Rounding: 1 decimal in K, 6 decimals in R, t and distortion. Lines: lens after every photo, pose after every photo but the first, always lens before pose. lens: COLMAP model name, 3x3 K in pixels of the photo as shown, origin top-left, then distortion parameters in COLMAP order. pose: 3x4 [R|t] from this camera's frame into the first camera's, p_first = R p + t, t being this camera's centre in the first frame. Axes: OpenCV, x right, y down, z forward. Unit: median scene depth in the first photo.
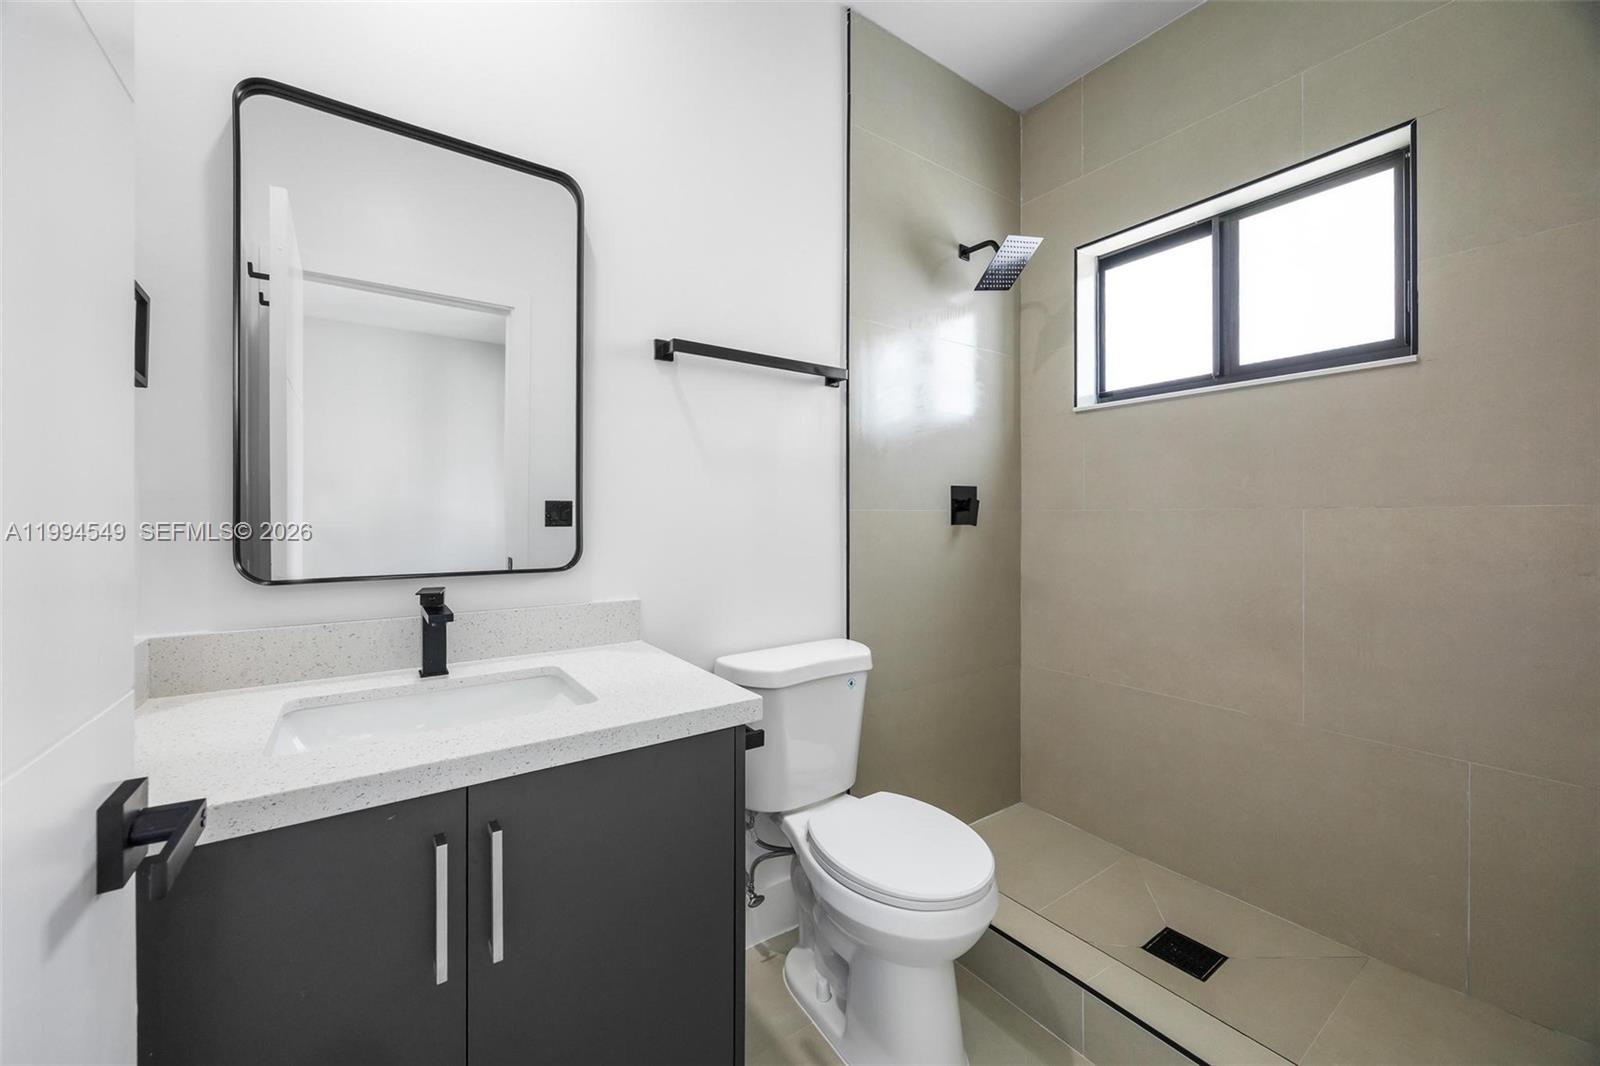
lens RADIAL K [[558.5, 0, 800.0], [0, 558.5, 533.0], [0, 0, 1]] dist [-0.000308, -0.000025]
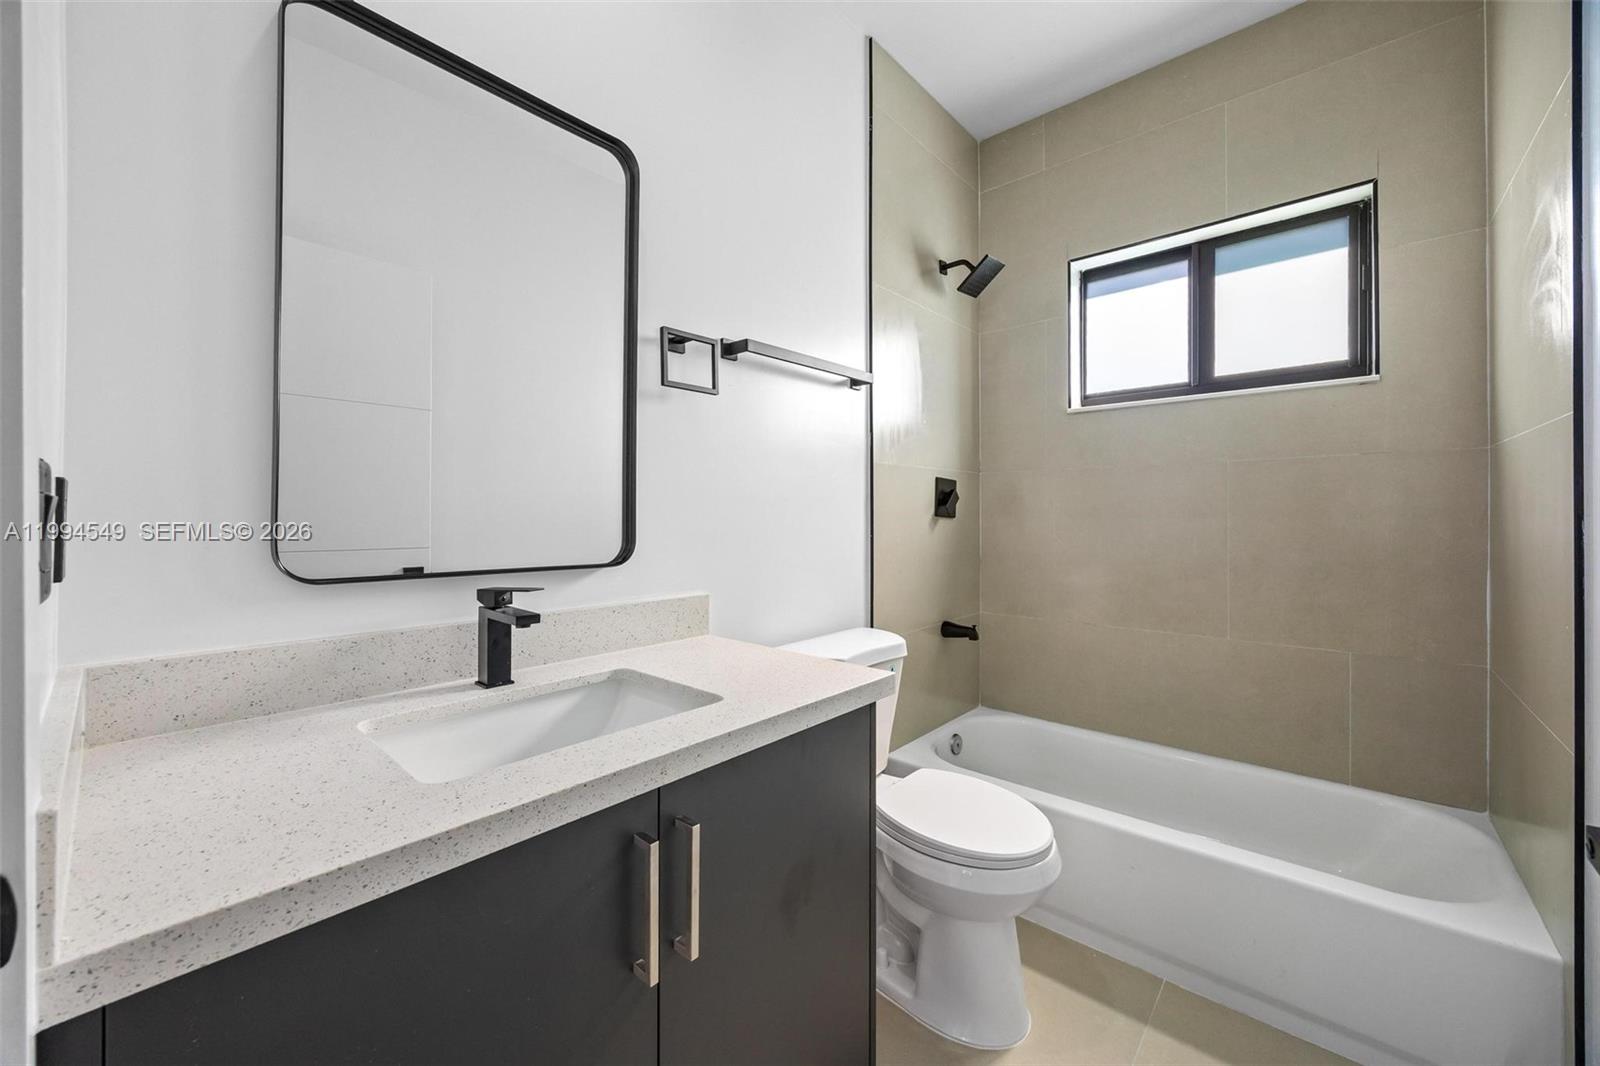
lens RADIAL K [[558.5, 0, 800.0], [0, 558.5, 533.0], [0, 0, 1]] dist [-0.000308, -0.000025]
pose [[0.988715, -0.010736, 0.149424, -0.230164], [0.008848, 0.999872, 0.013294, -0.002238], [-0.149548, -0.011821, 0.988684, -0.009783]]
